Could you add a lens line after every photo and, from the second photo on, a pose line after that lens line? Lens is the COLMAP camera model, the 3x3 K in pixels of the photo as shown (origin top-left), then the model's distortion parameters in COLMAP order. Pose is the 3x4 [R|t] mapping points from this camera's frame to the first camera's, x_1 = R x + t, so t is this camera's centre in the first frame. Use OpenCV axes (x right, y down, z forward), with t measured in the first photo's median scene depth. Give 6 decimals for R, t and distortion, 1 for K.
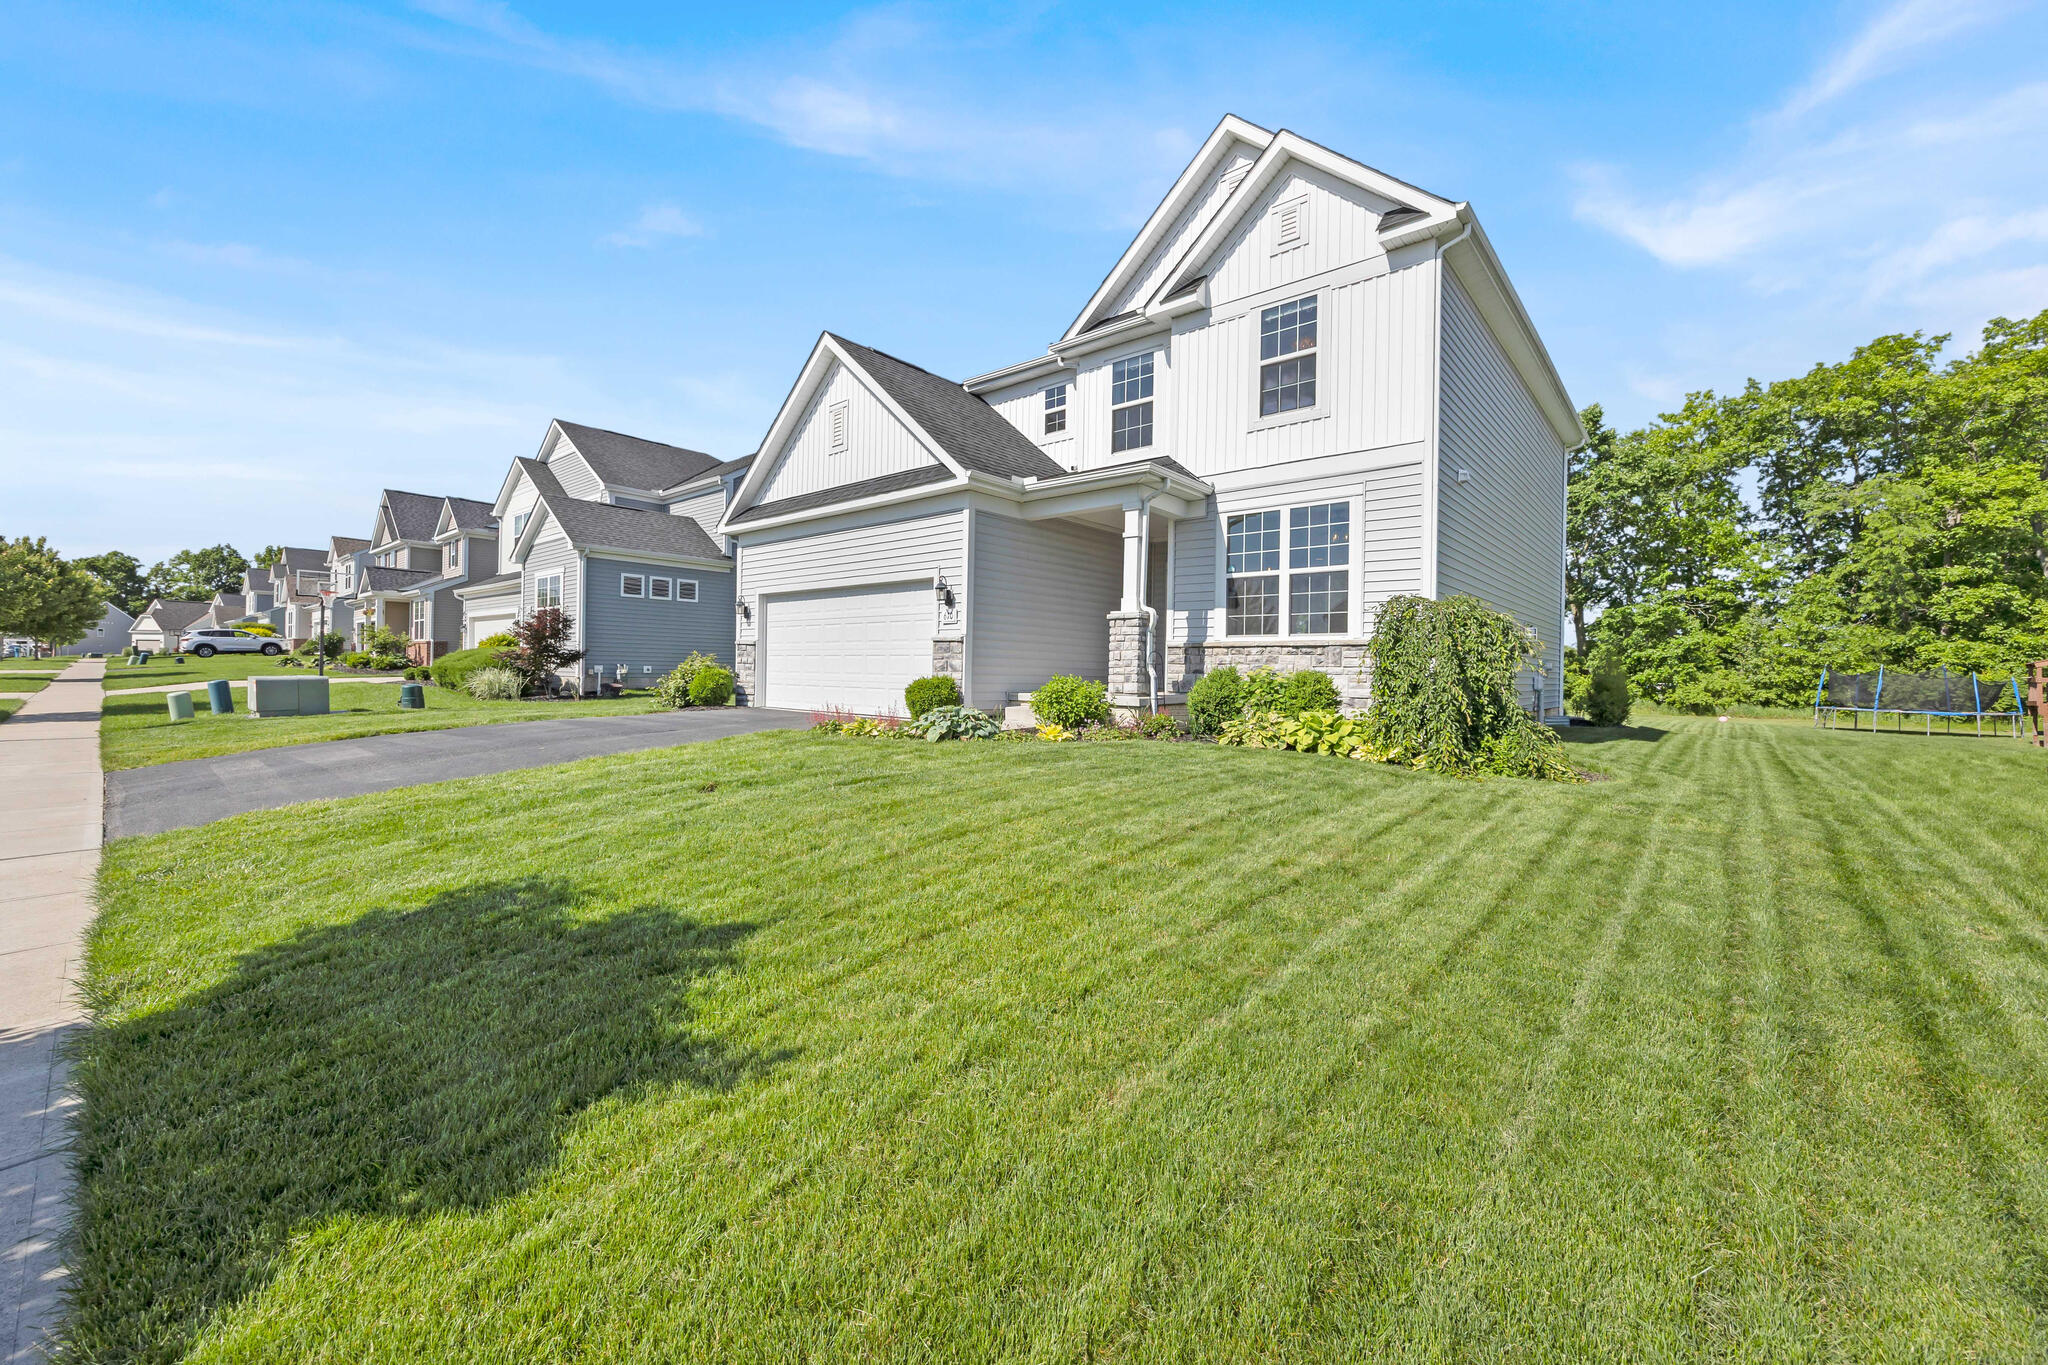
lens RADIAL K [[798.6, 0, 1016.3], [0, 798.6, 672.4], [0, 0, 1]] dist [0.001636, 0.000017]
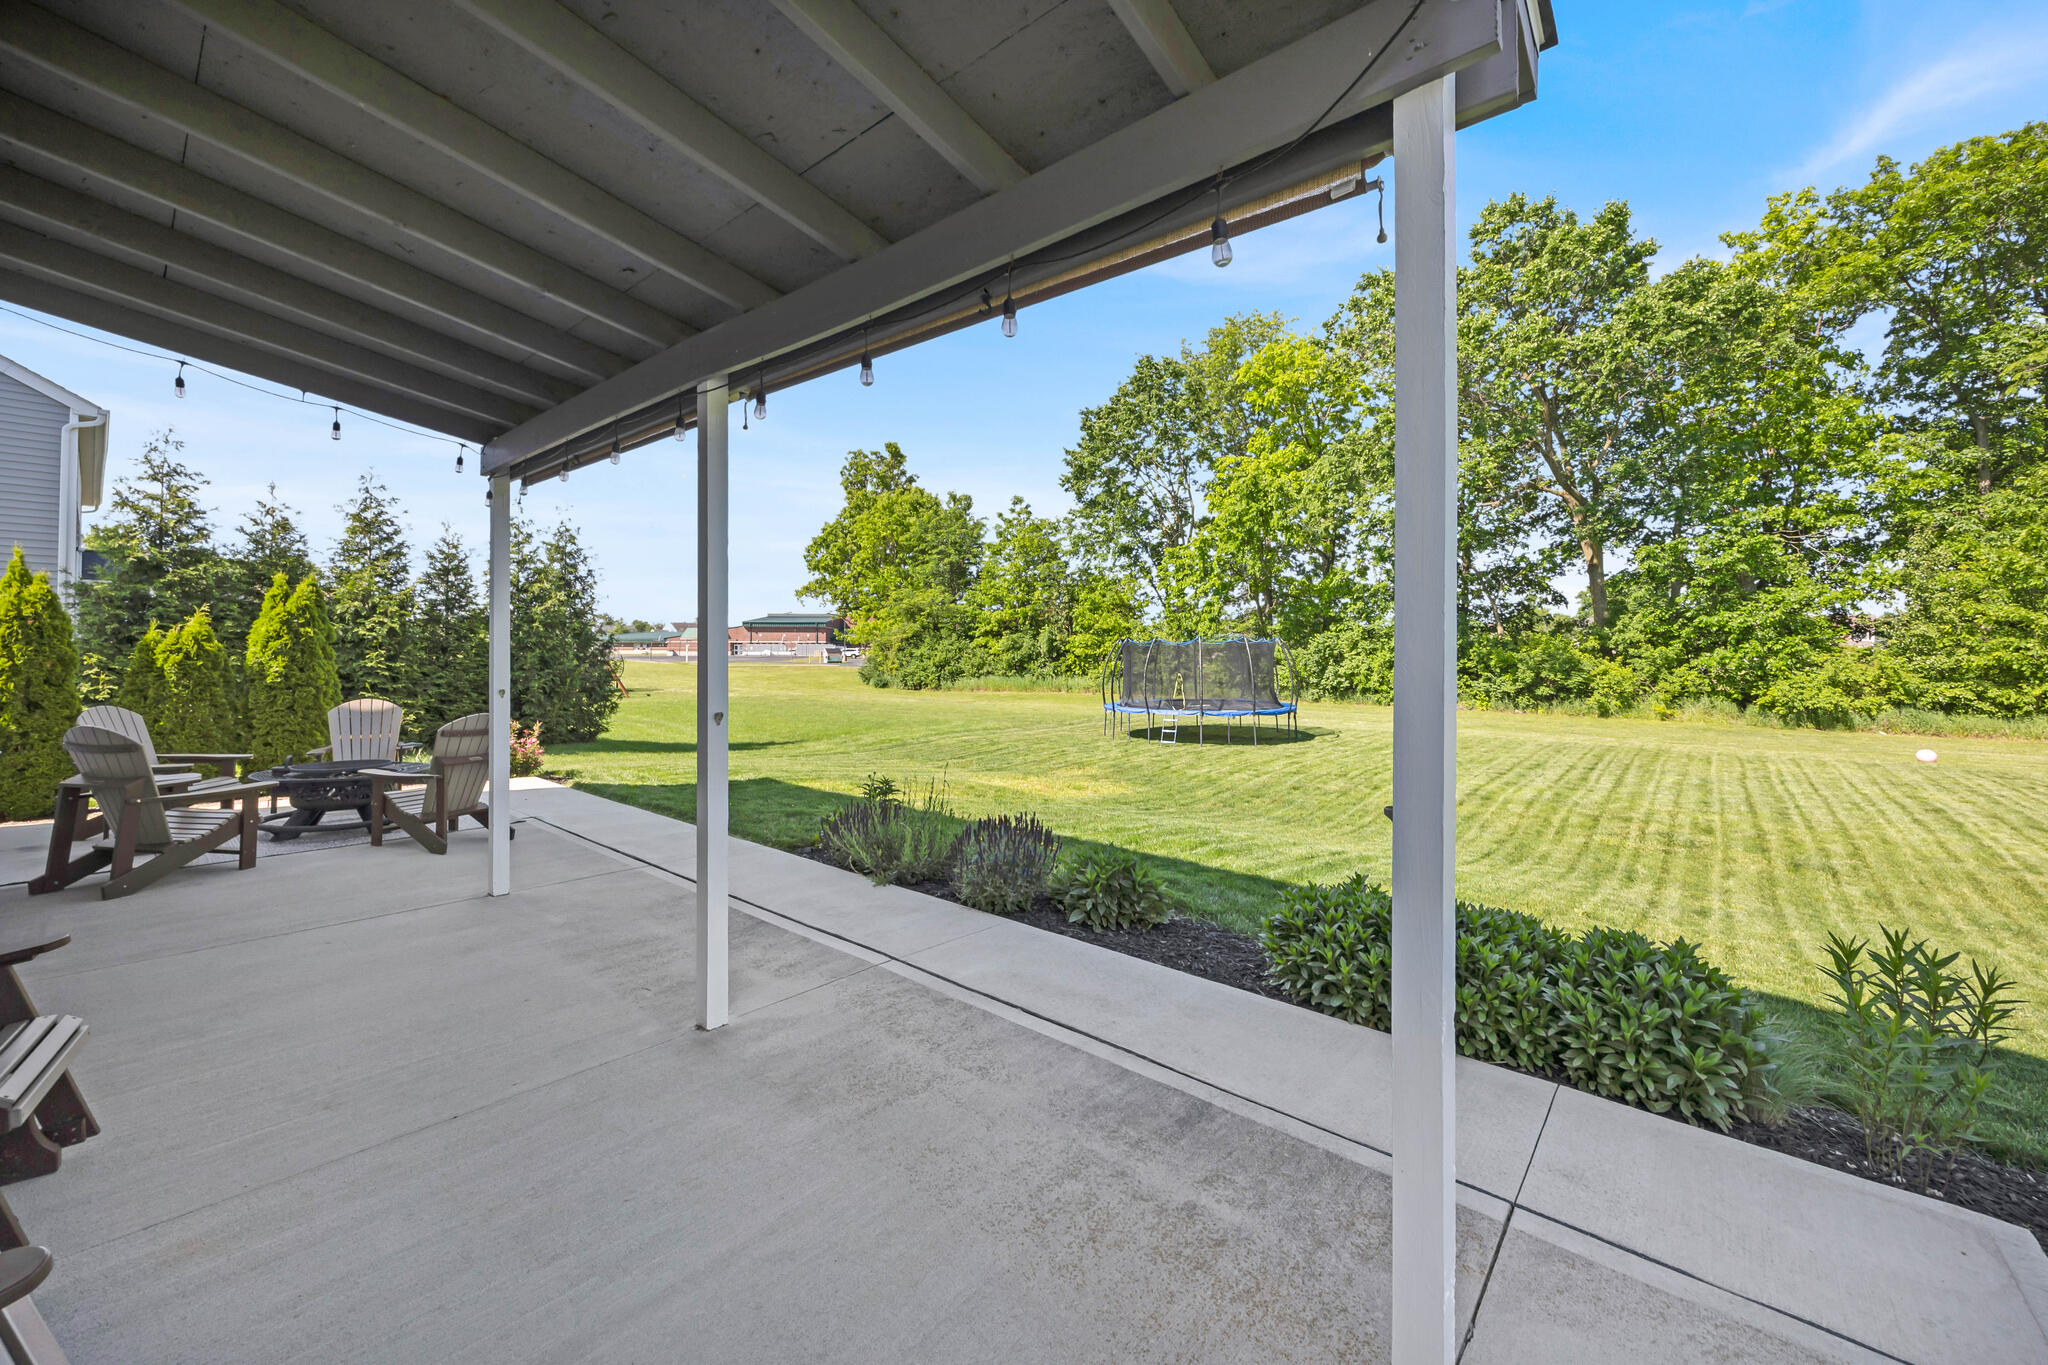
lens RADIAL K [[798.6, 0, 1021.9], [0, 798.6, 665.1], [0, 0, 1]] dist [0.001636, 0.000017]
pose [[0.999874, -0.005811, 0.014738, 0.285273], [0.005826, 0.999983, -0.001010, 0.006706], [-0.014732, 0.001096, 0.999891, 0.440042]]
